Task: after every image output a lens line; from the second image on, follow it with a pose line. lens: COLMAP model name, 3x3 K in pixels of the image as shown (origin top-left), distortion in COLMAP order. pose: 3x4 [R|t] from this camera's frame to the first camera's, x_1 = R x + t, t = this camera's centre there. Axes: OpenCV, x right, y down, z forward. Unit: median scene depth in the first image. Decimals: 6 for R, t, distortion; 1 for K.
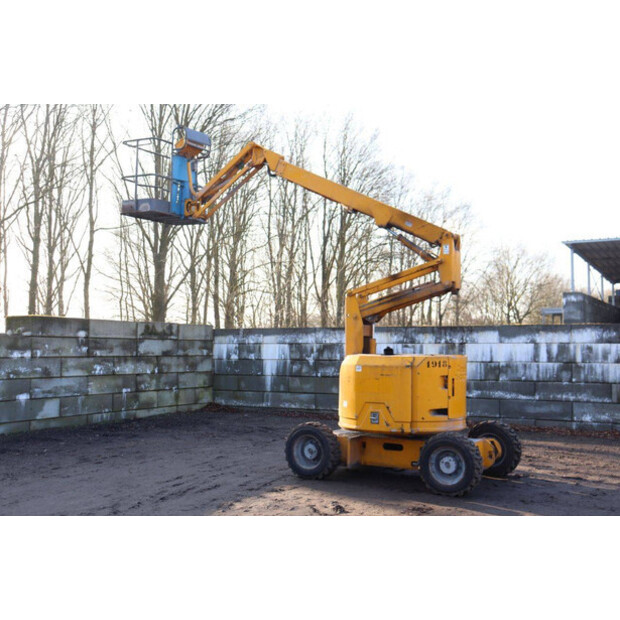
lens RADIAL K [[746.7, 0, 310.0], [0, 746.7, 310.0], [0, 0, 1]] dist [-0.011935, 0.027081]
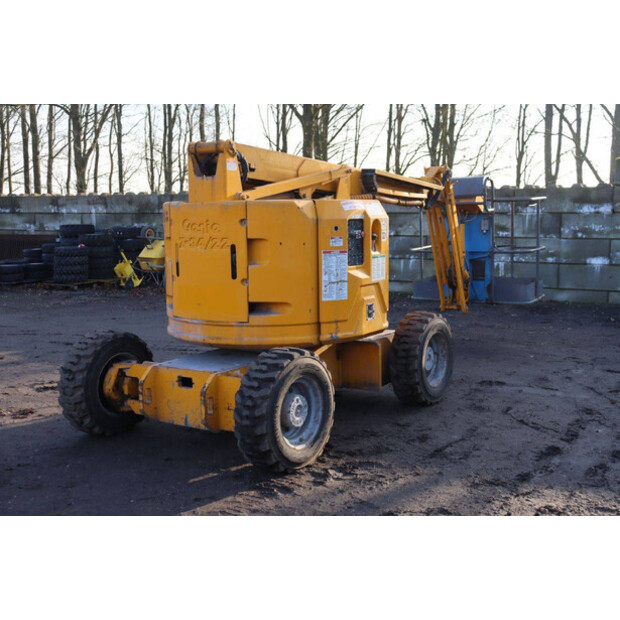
lens RADIAL K [[759.4, 0, 287.2], [0, 759.4, 308.0], [0, 0, 1]] dist [0.019808, 0.040764]
pose [[-0.021101, 0.121354, -0.992385, 0.358807], [0.056828, 0.991147, 0.119995, 0.036994], [0.998161, -0.053863, -0.027810, 0.528785]]
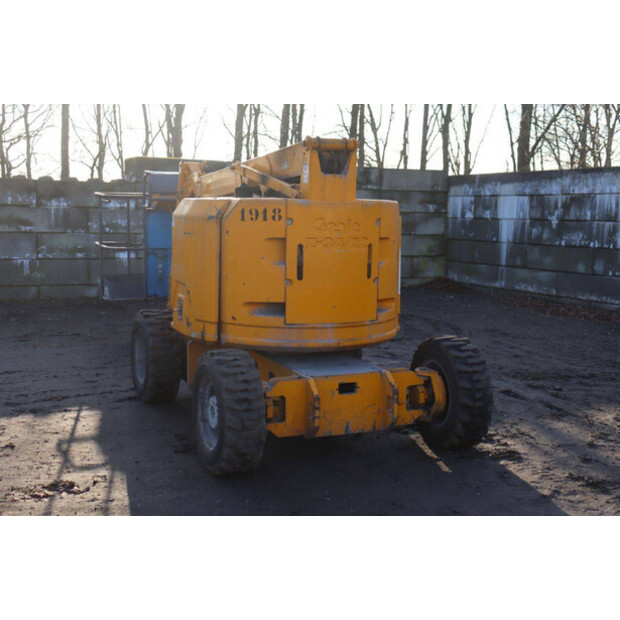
lens RADIAL K [[844.8, 0, 281.6], [0, 844.8, 312.0], [0, 0, 1]] dist [0.063229, 0.027575]
pose [[0.809081, 0.081865, -0.581967, 0.248818], [0.016946, 0.986589, 0.162342, 0.021431], [0.587453, -0.141210, 0.796843, 0.259227]]
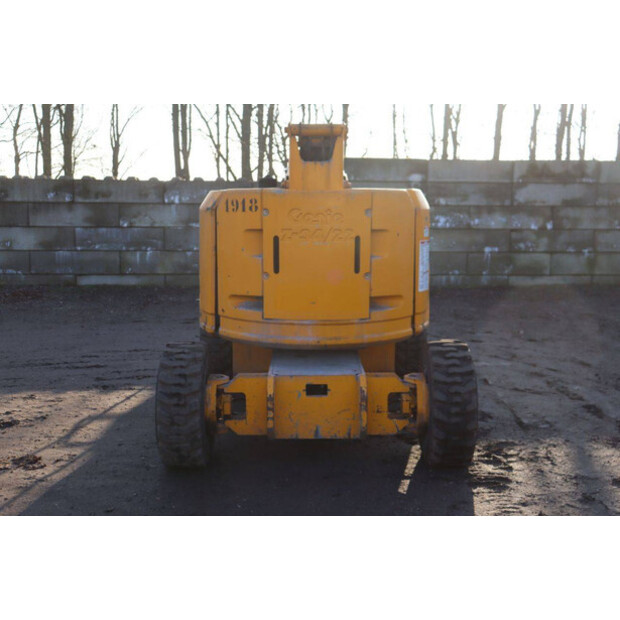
lens RADIAL K [[759.4, 0, 287.2], [0, 759.4, 308.0], [0, 0, 1]] dist [0.019808, 0.040764]
pose [[0.533371, 0.114418, -0.838107, 0.294063], [0.040440, 0.986227, 0.160376, 0.028765], [0.844914, -0.119433, 0.521398, 0.361692]]
